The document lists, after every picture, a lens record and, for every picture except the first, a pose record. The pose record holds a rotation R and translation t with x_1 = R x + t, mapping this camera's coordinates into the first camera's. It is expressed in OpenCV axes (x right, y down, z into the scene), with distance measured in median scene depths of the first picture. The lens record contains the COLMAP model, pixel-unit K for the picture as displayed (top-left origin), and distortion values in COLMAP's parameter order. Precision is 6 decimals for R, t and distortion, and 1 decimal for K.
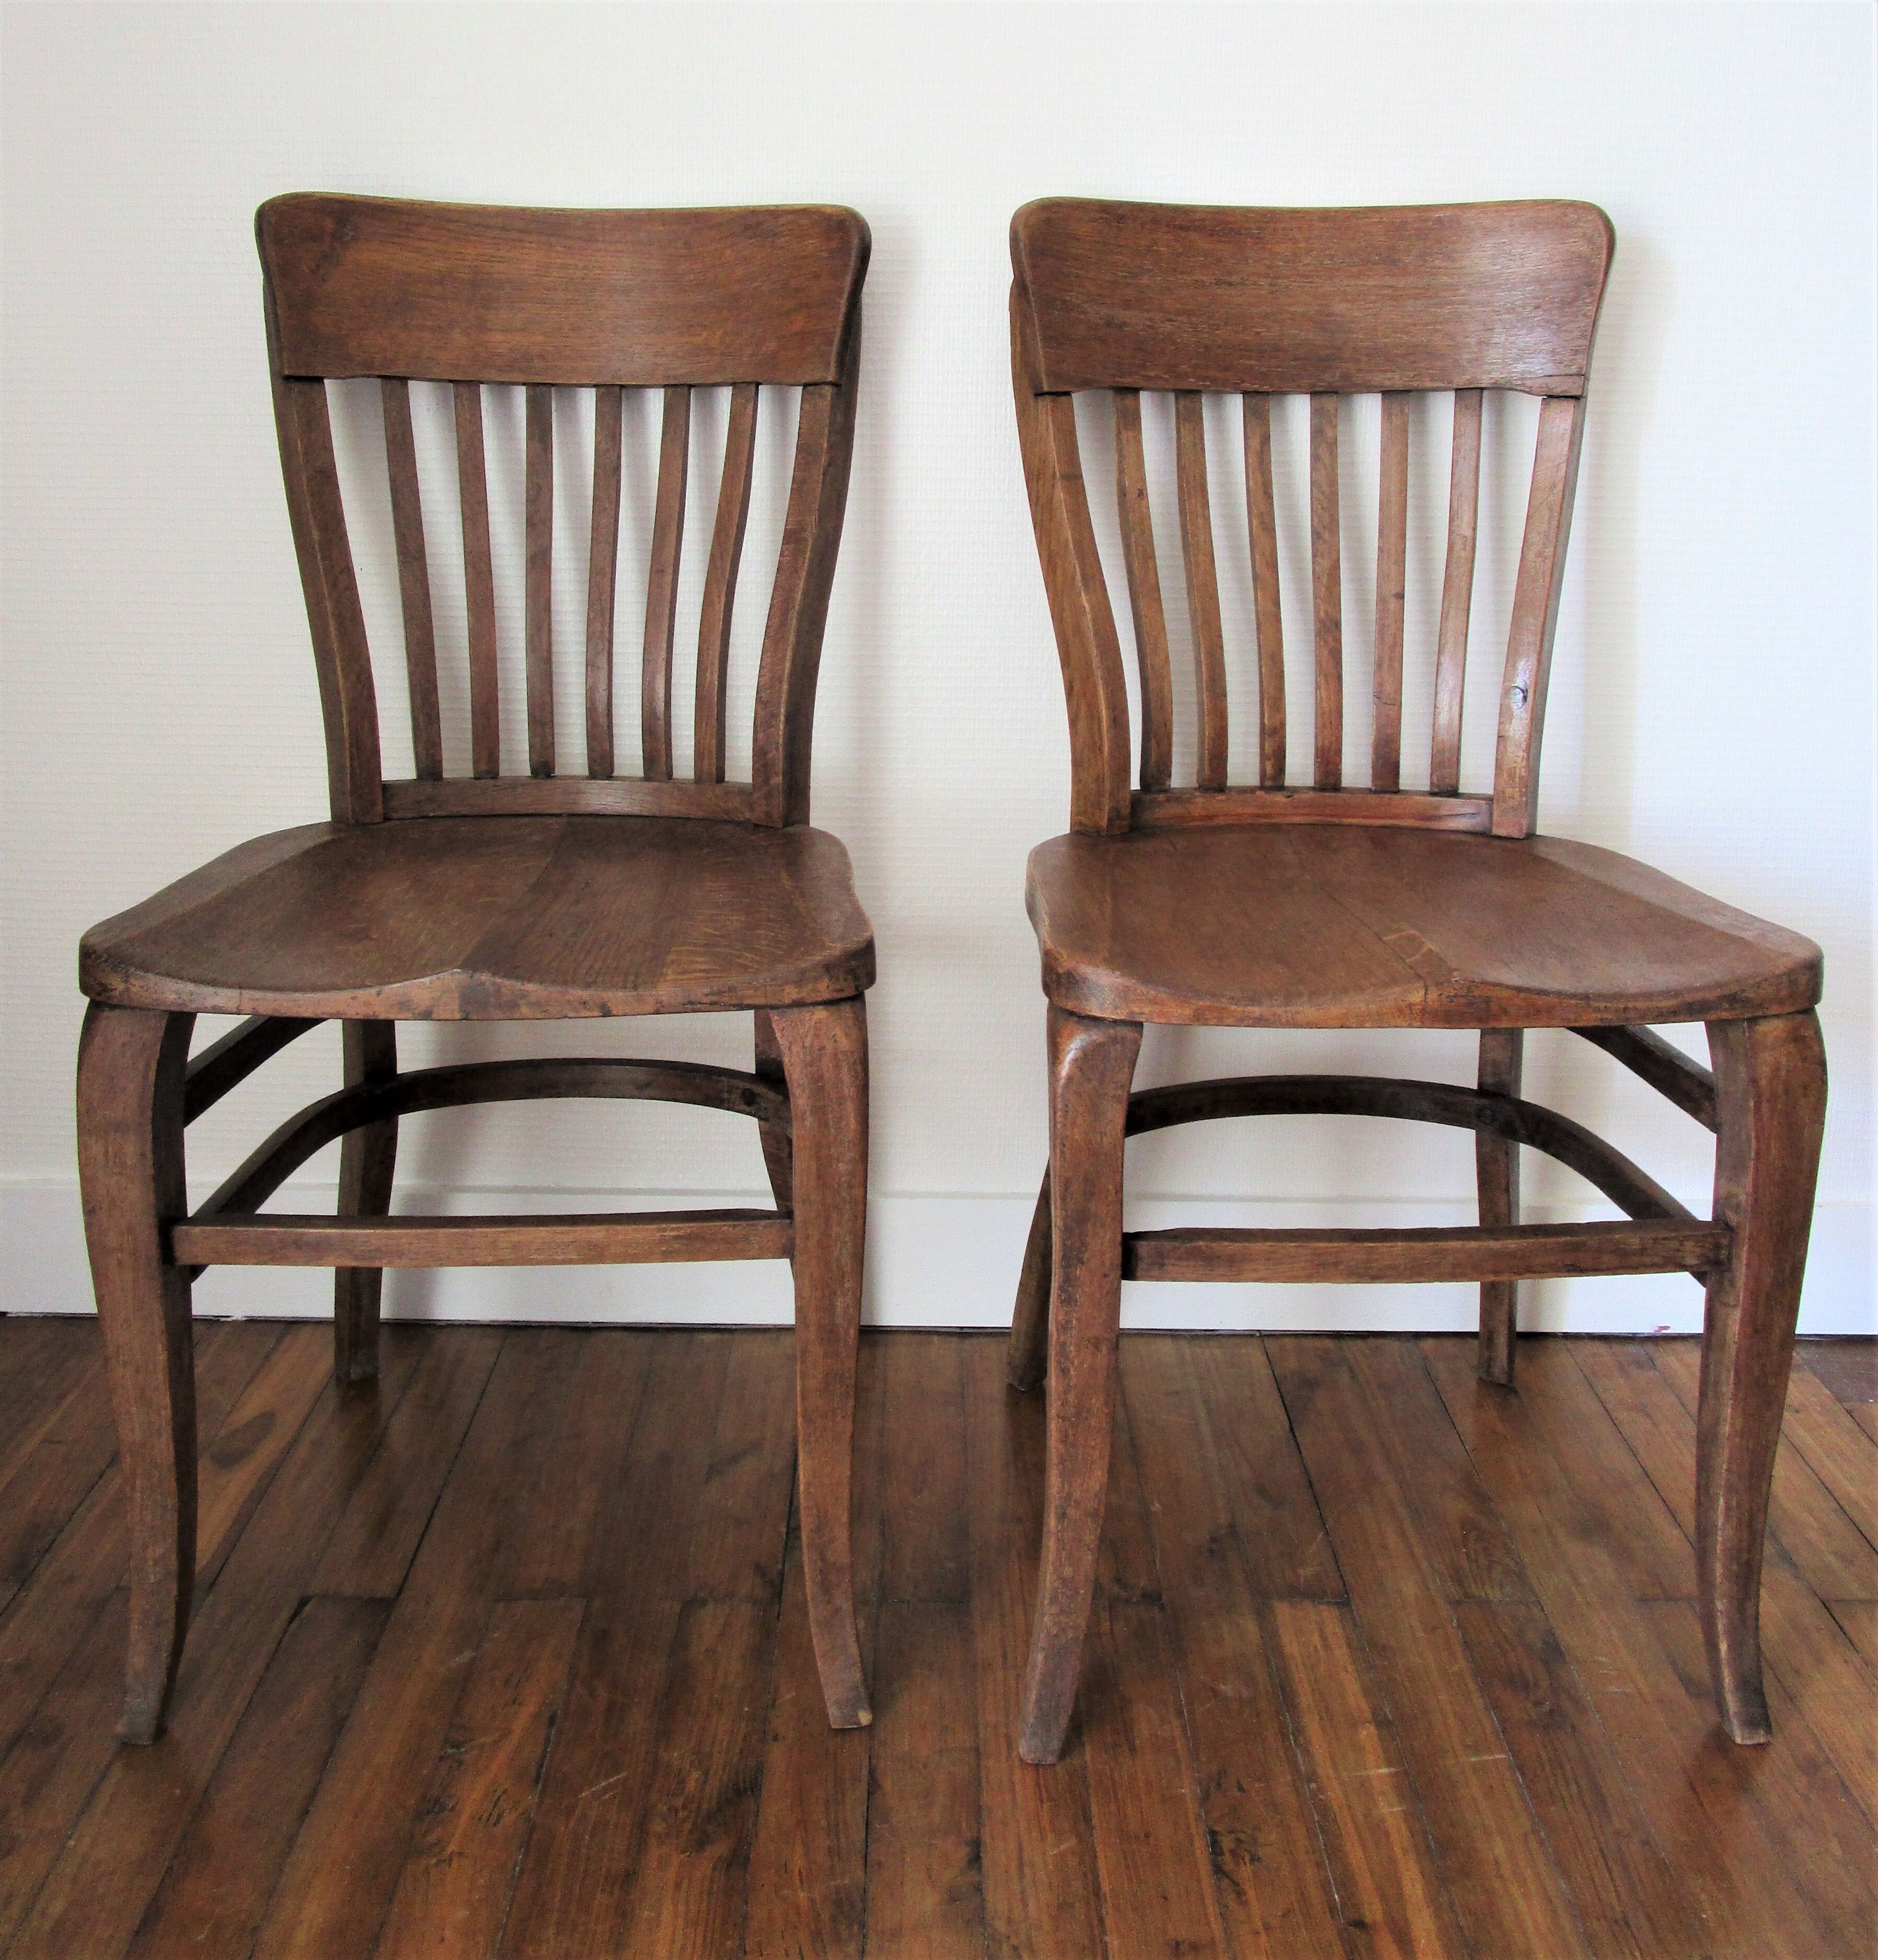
lens RADIAL K [[1923.3, 0, 931.2], [0, 1923.3, 713.6], [0, 0, 1]] dist [-0.019564, 0.000000]
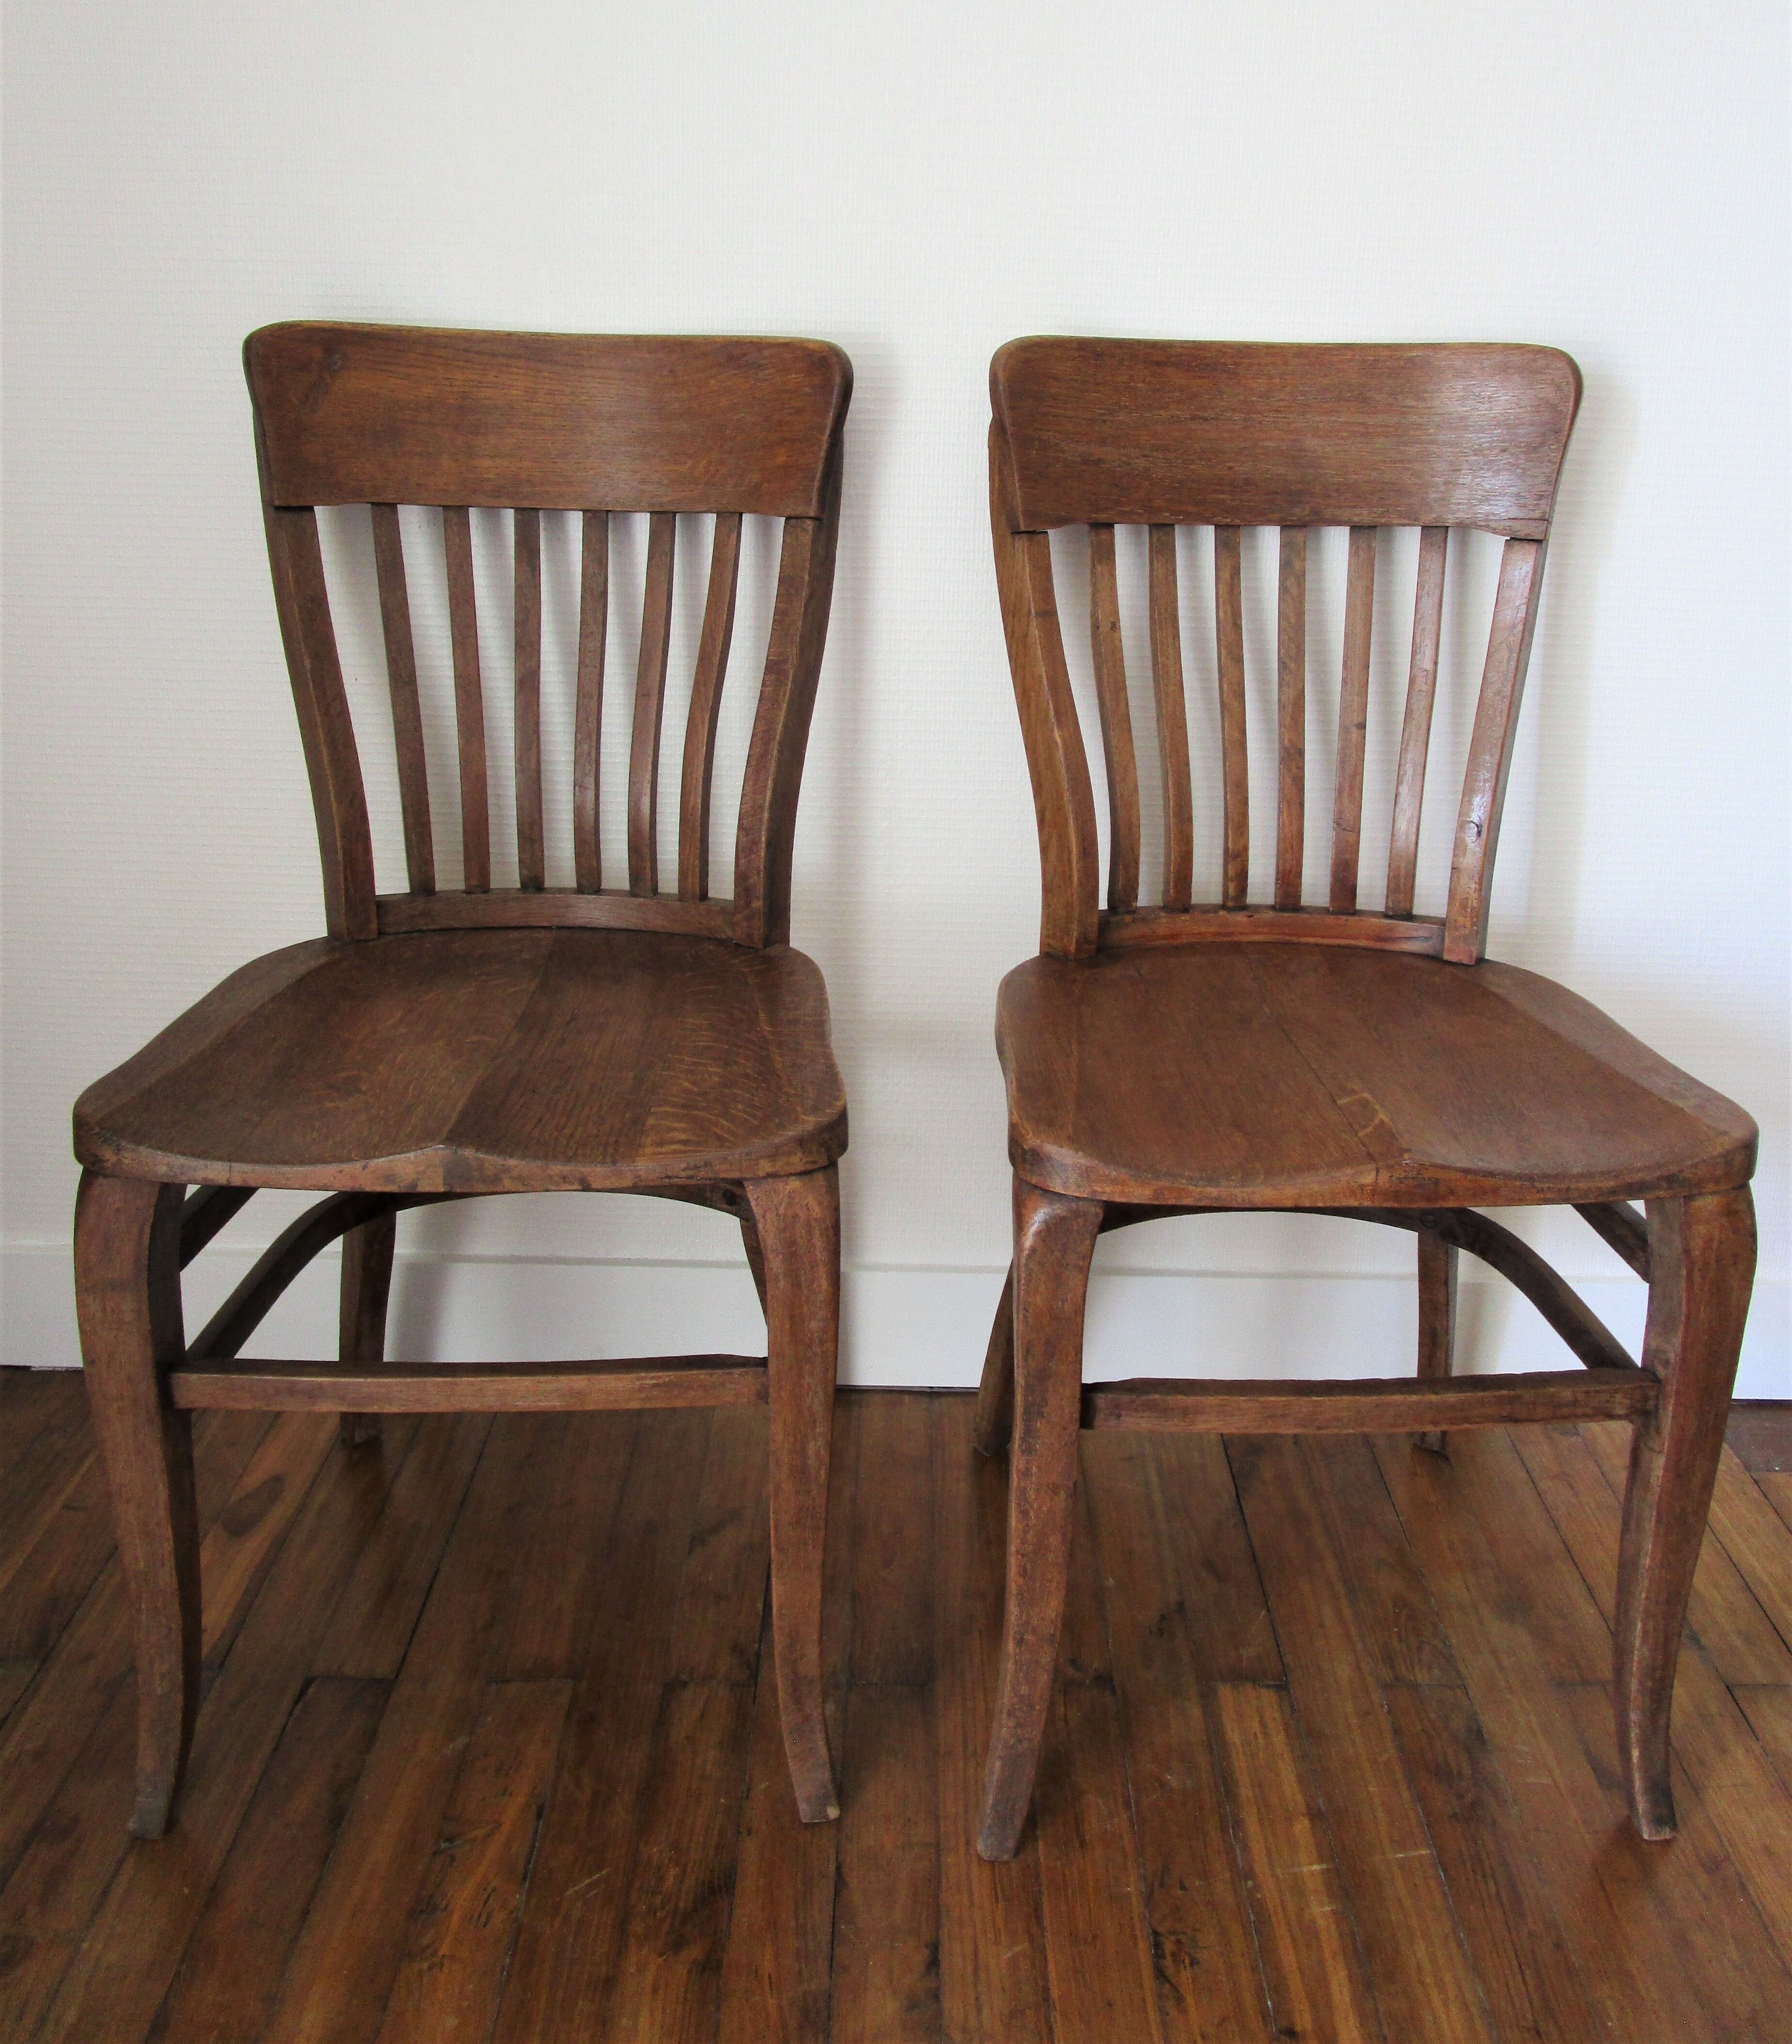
lens RADIAL K [[1783.6, 0, 940.3], [0, 1783.6, 784.6], [0, 0, 1]] dist [-0.026660, 0.010945]
pose [[0.999857, 0.011030, 0.012795, 0.005613], [-0.011915, 0.997381, 0.071334, -0.107497], [-0.011975, -0.071476, 0.997370, 0.048691]]
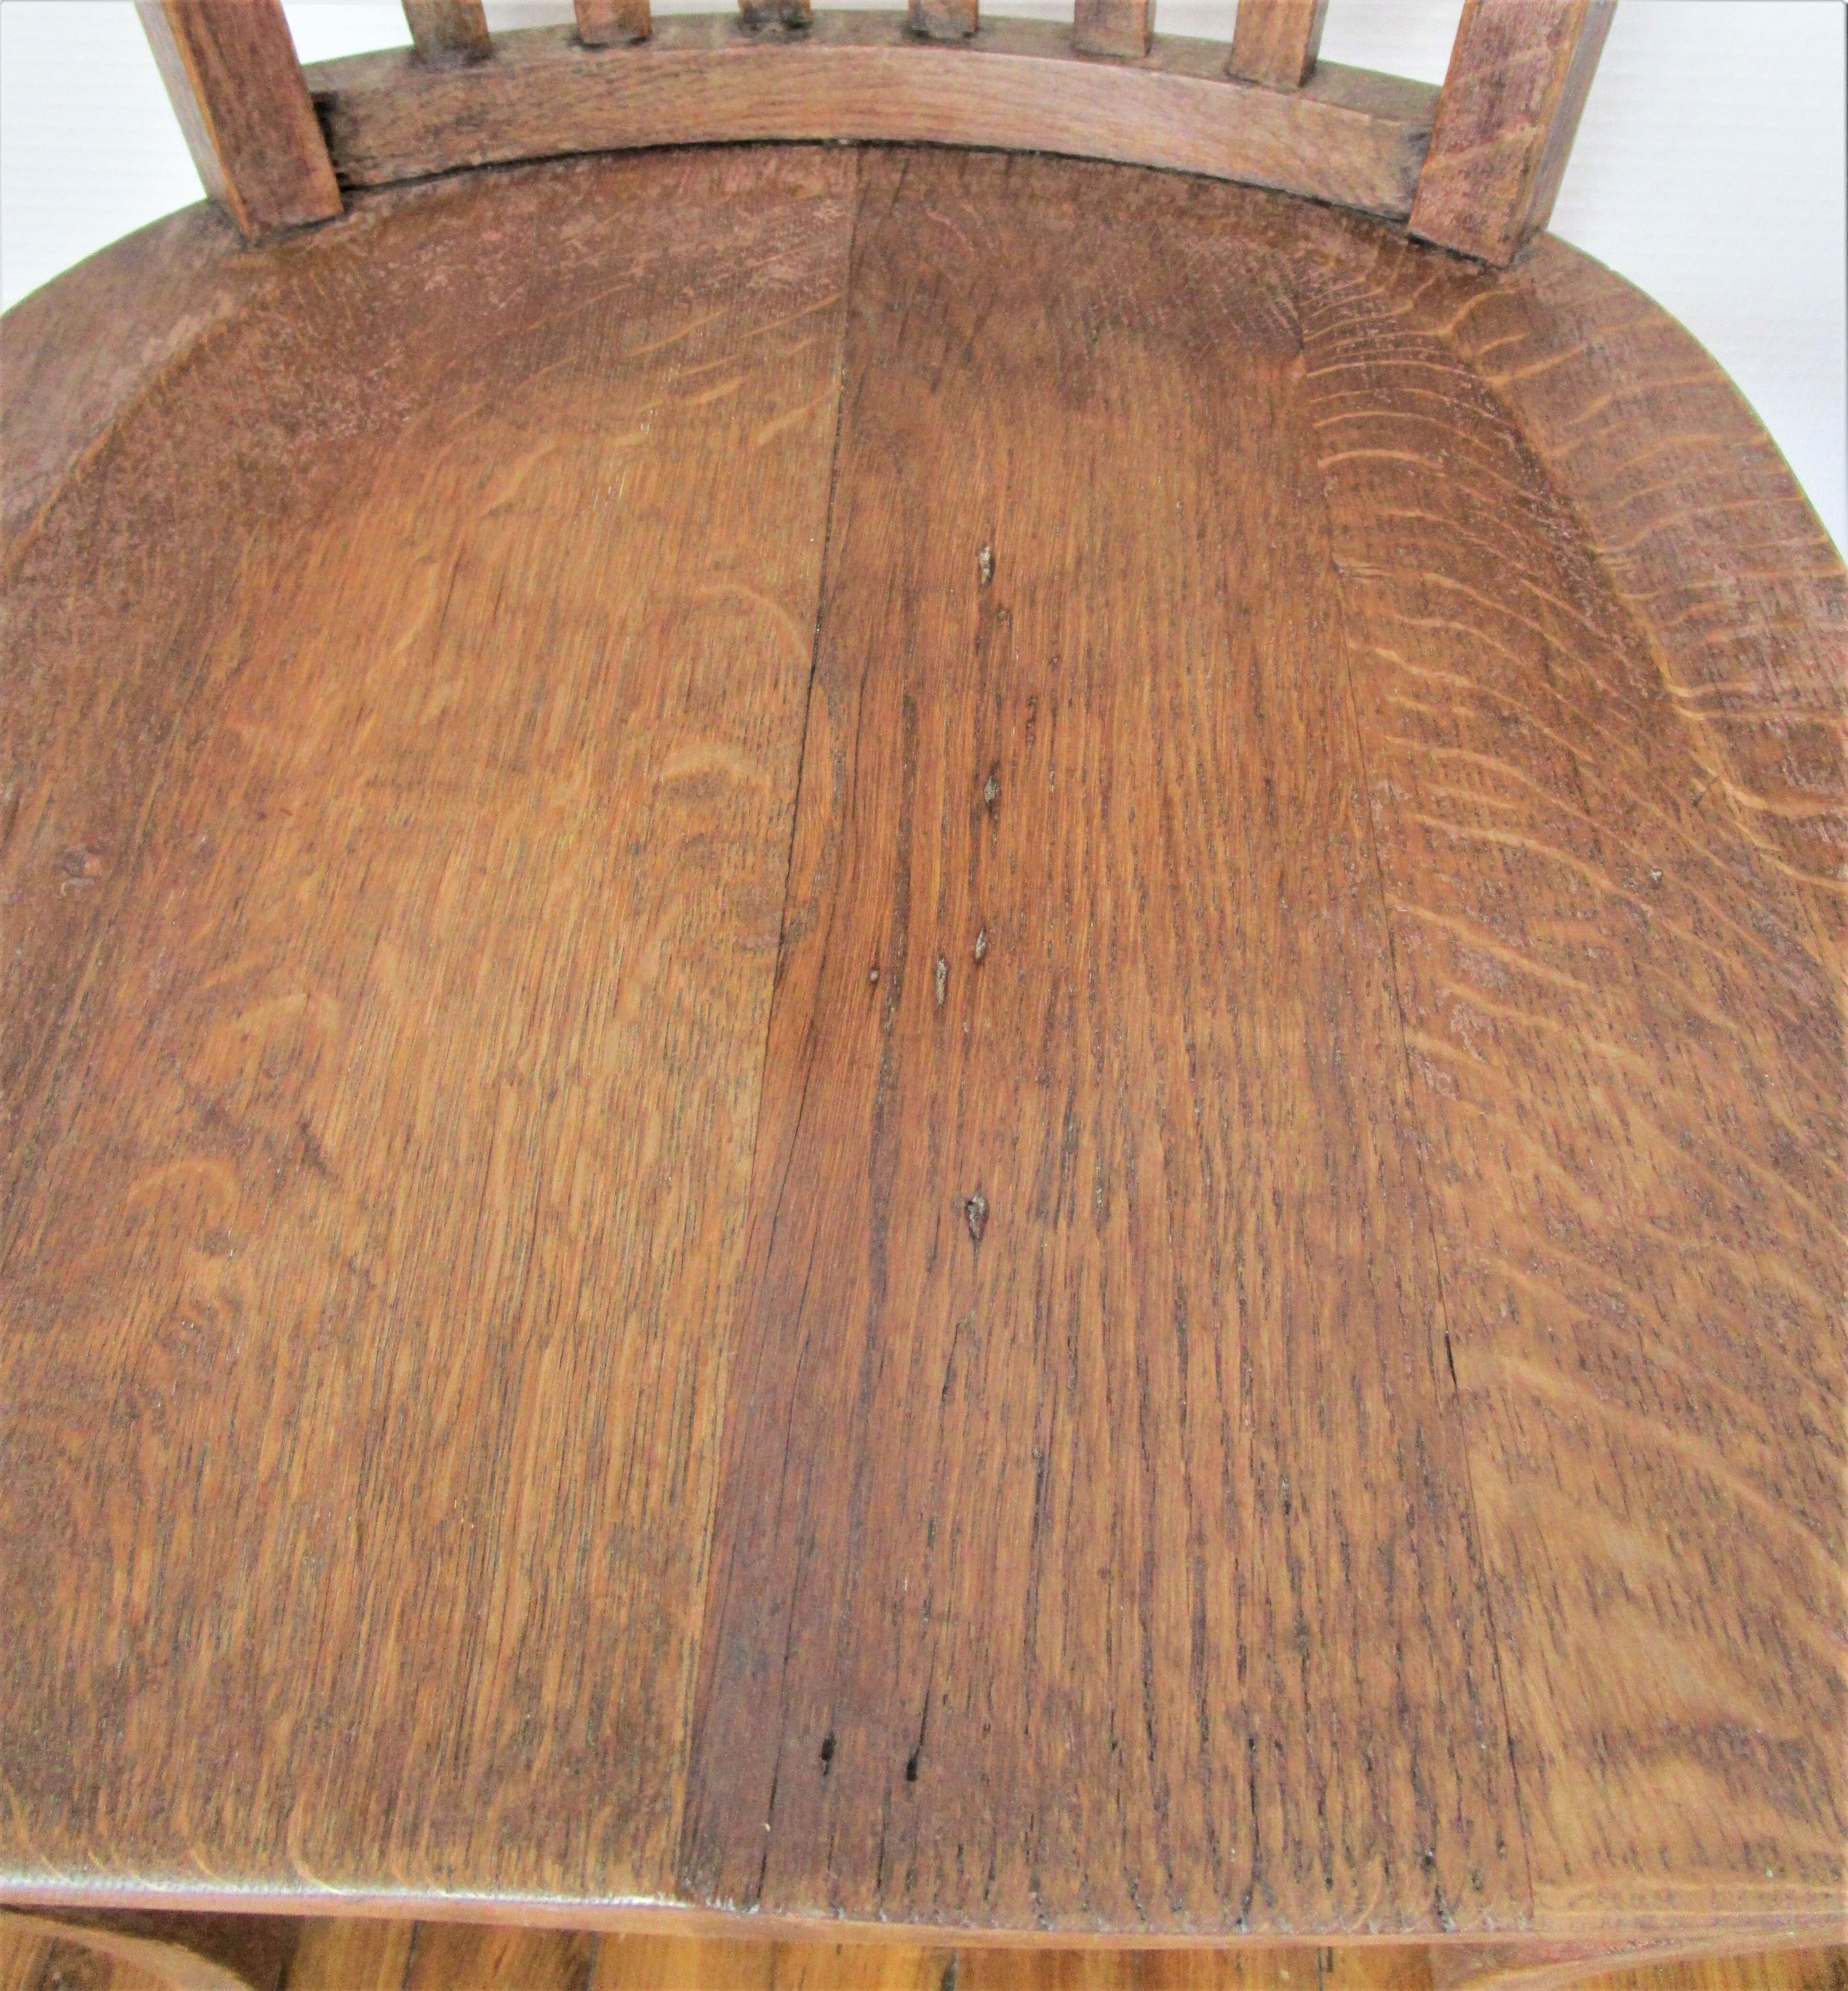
lens RADIAL K [[1760.6, 0, 926.5], [0, 1760.6, 753.6], [0, 0, 1]] dist [-0.026146, 0.007060]
pose [[0.997871, 0.038830, -0.052404, -0.173567], [0.004595, 0.759626, 0.650343, -0.082602], [0.065060, -0.649199, 0.757831, 0.766335]]
